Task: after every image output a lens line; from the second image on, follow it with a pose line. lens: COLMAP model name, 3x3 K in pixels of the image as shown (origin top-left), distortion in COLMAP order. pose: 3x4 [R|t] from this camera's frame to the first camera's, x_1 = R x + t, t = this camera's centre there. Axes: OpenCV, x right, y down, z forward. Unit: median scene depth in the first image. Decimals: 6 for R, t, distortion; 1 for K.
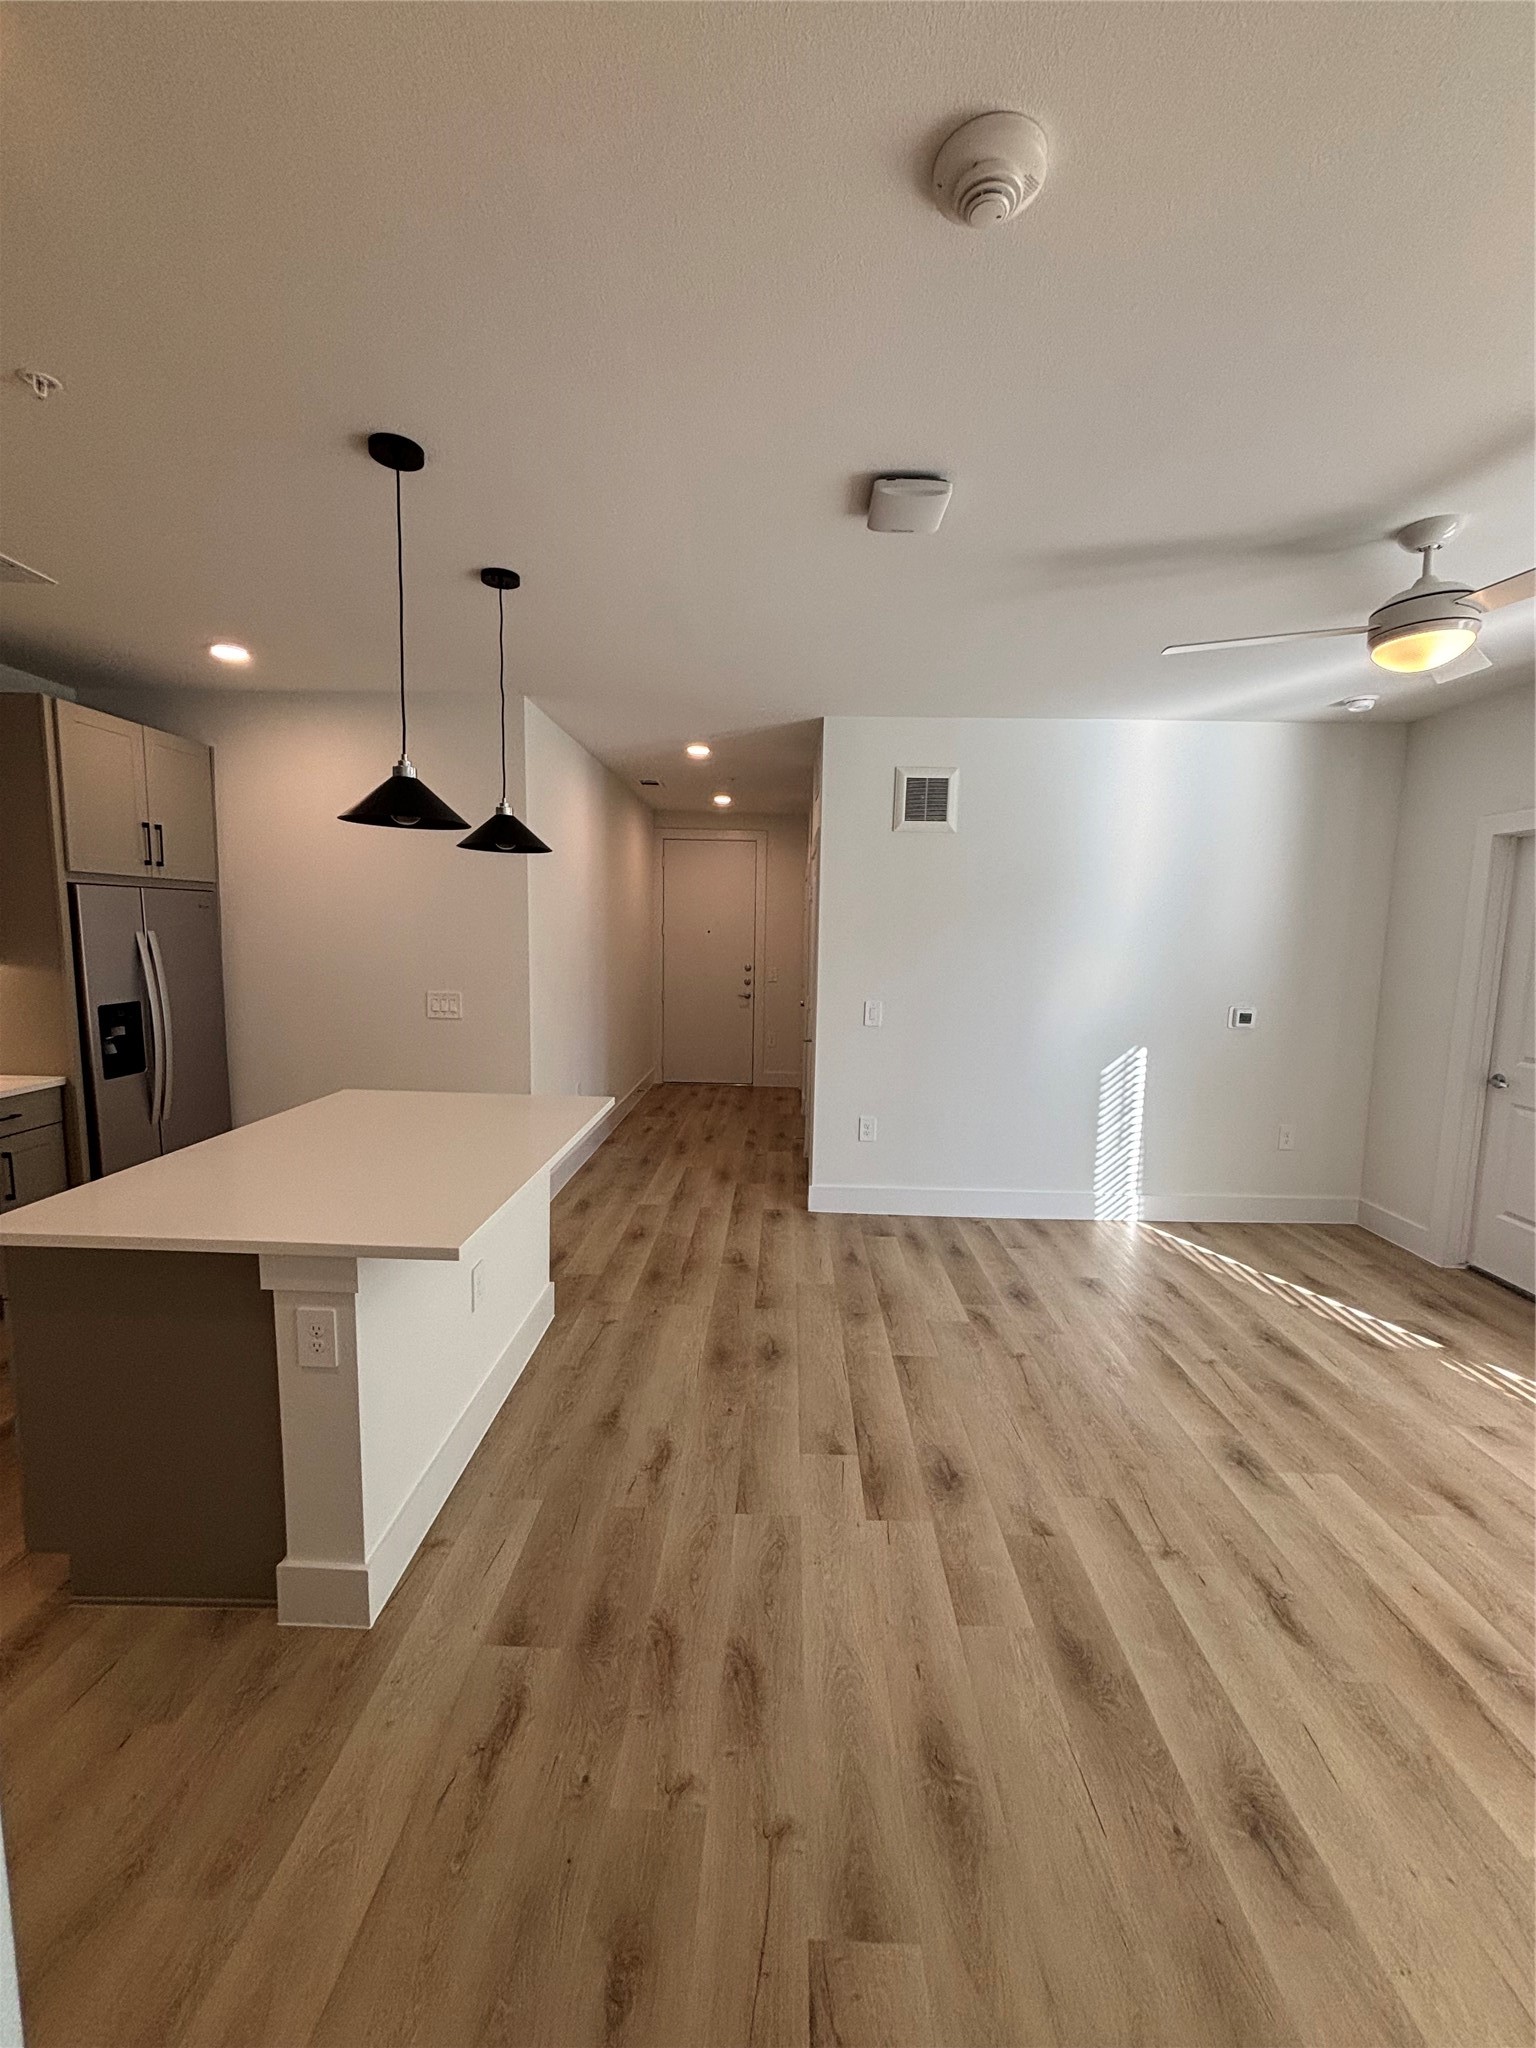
lens RADIAL K [[821.5, 0, 771.2], [0, 821.5, 1016.8], [0, 0, 1]] dist [0.001543, -0.000693]
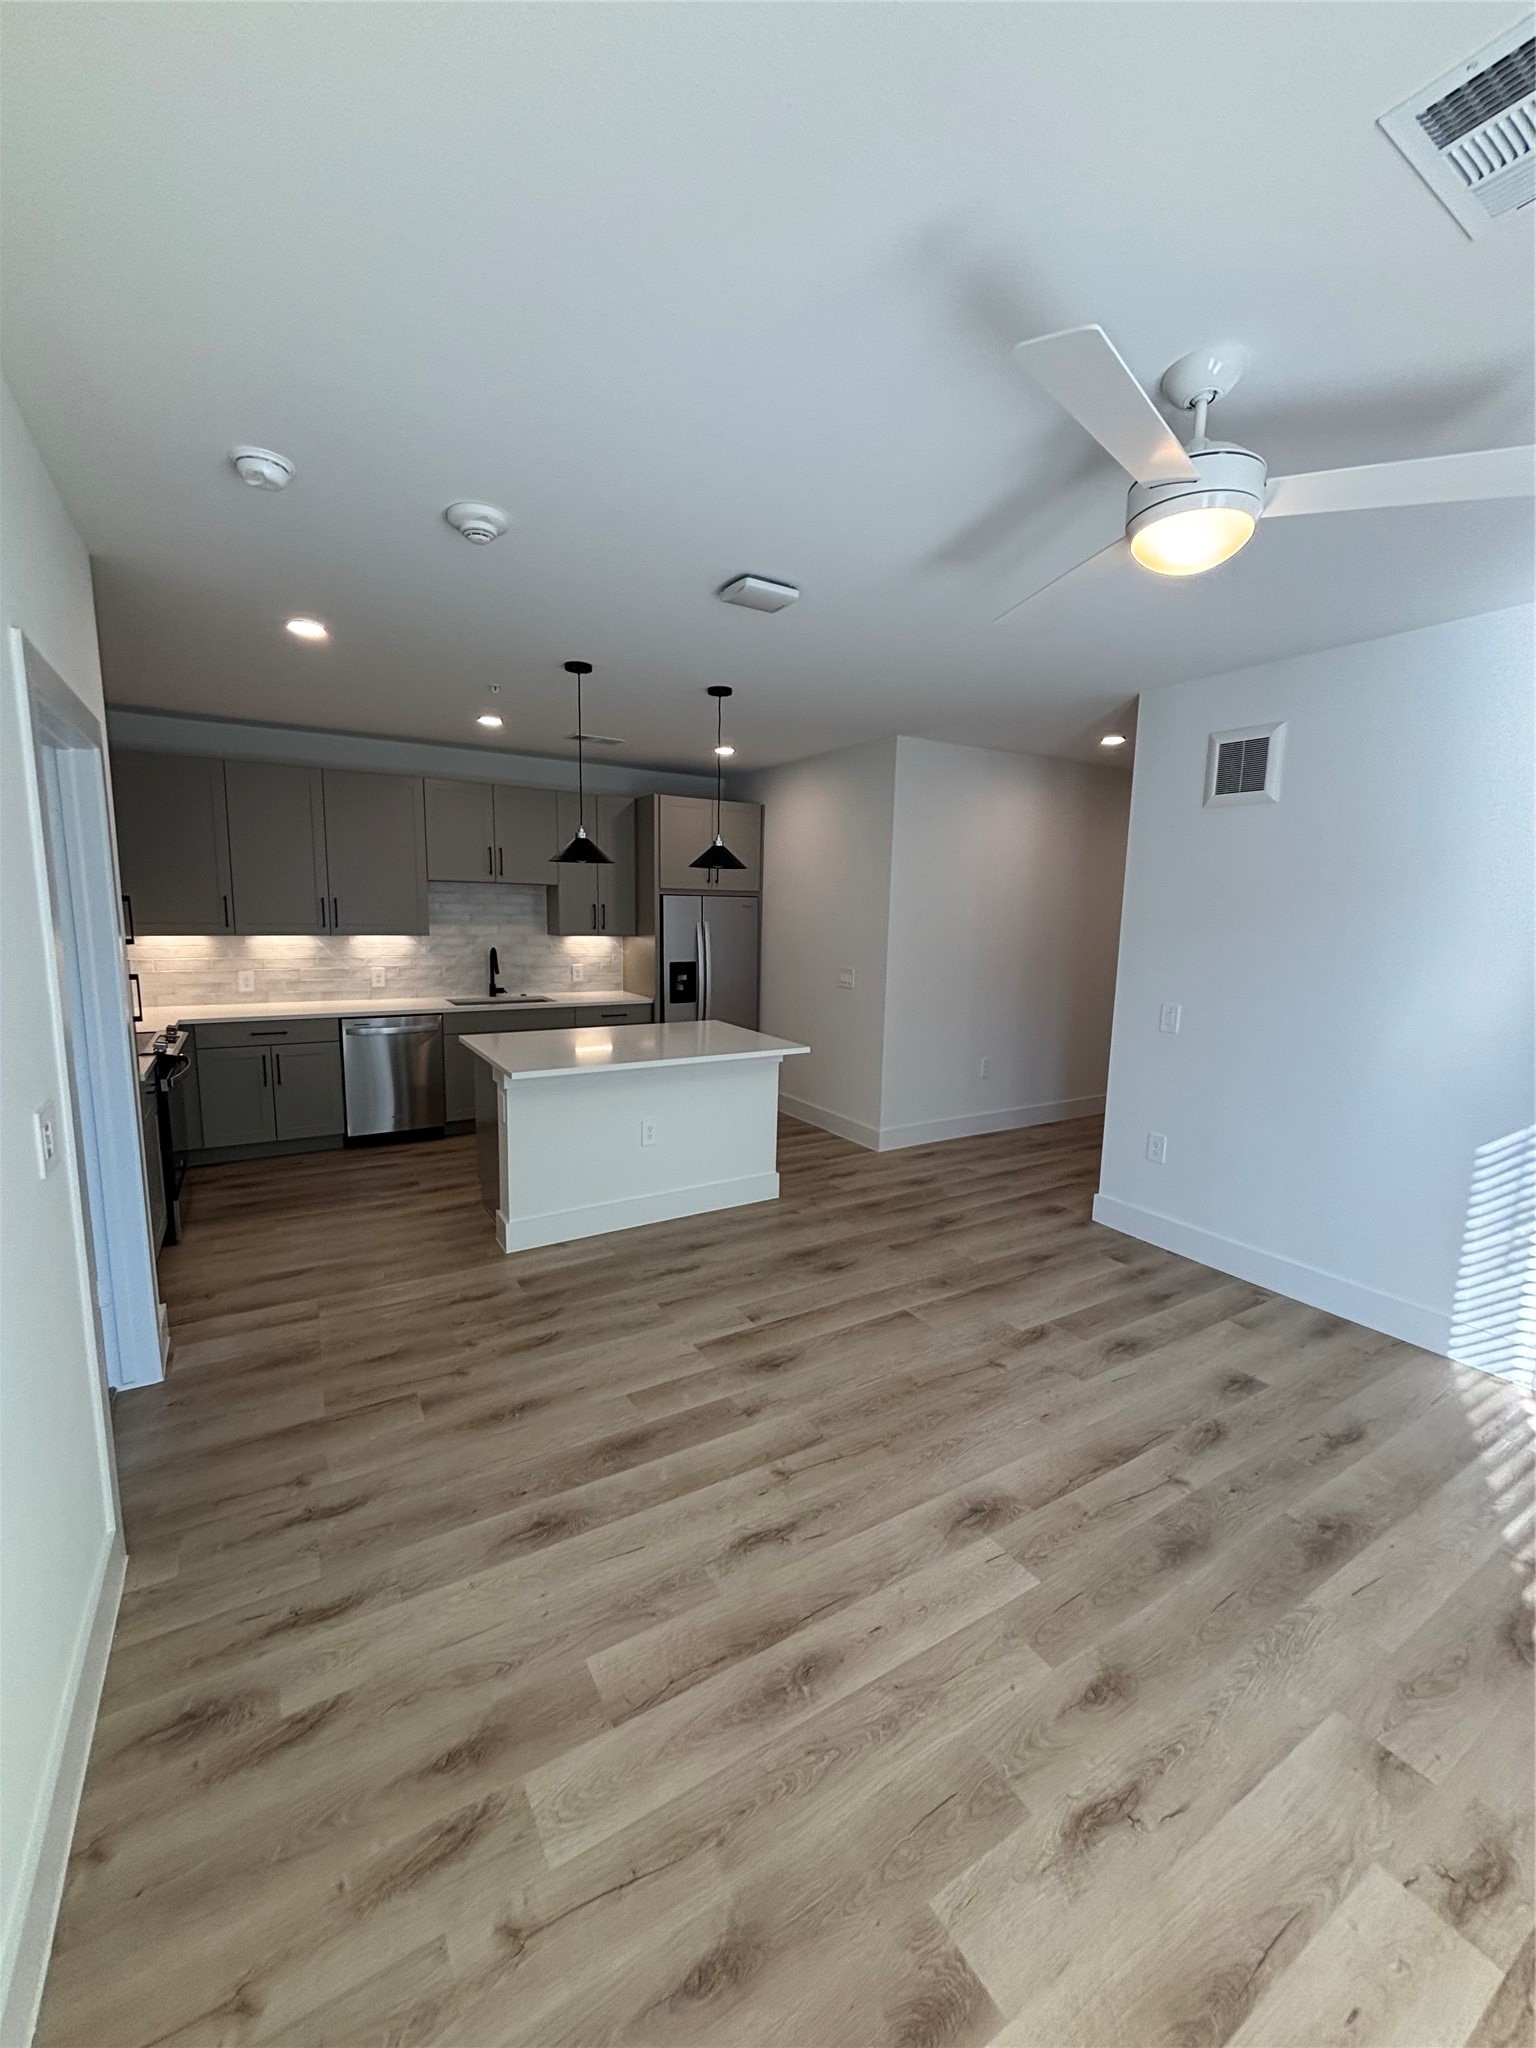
lens RADIAL K [[821.5, 0, 770.0], [0, 821.5, 1016.4], [0, 0, 1]] dist [0.001543, -0.000693]
pose [[0.539785, 0.102513, -0.835538, 0.798408], [-0.098449, 0.993434, 0.058285, -0.019914], [0.836026, 0.050797, 0.546333, 0.199529]]
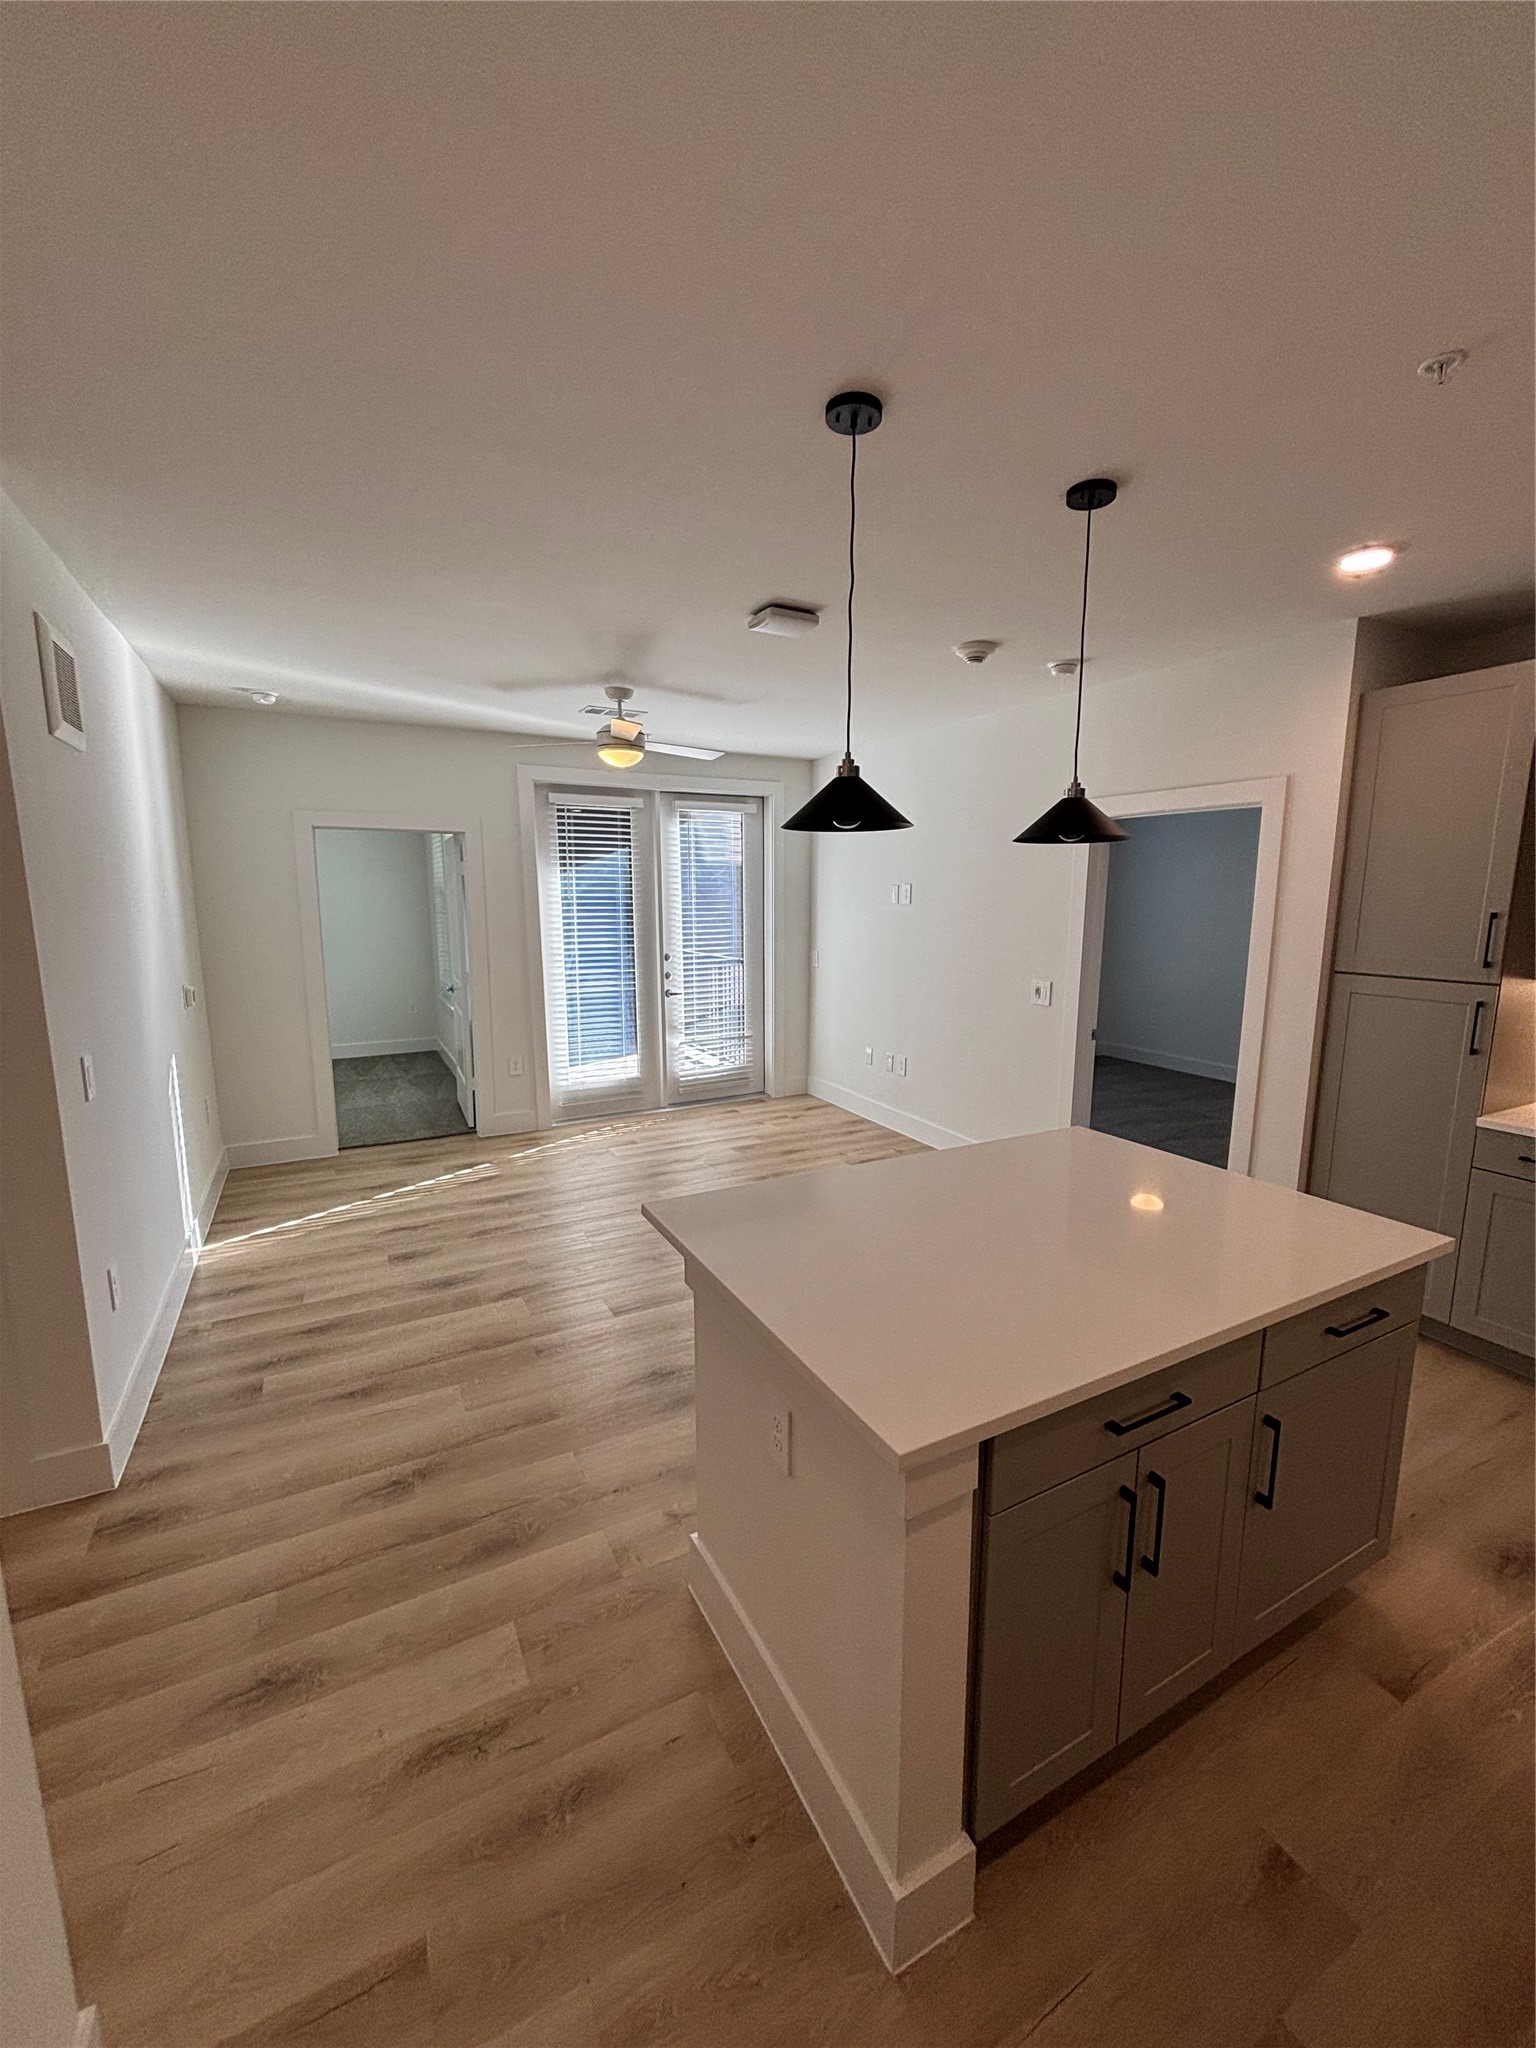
lens RADIAL K [[821.5, 0, 770.6], [0, 821.5, 1017.9], [0, 0, 1]] dist [0.001543, -0.000693]
pose [[-0.485956, -0.149905, 0.861031, -0.696731], [0.079355, 0.973543, 0.214281, -0.153573], [-0.870373, 0.172458, -0.461204, 1.076035]]
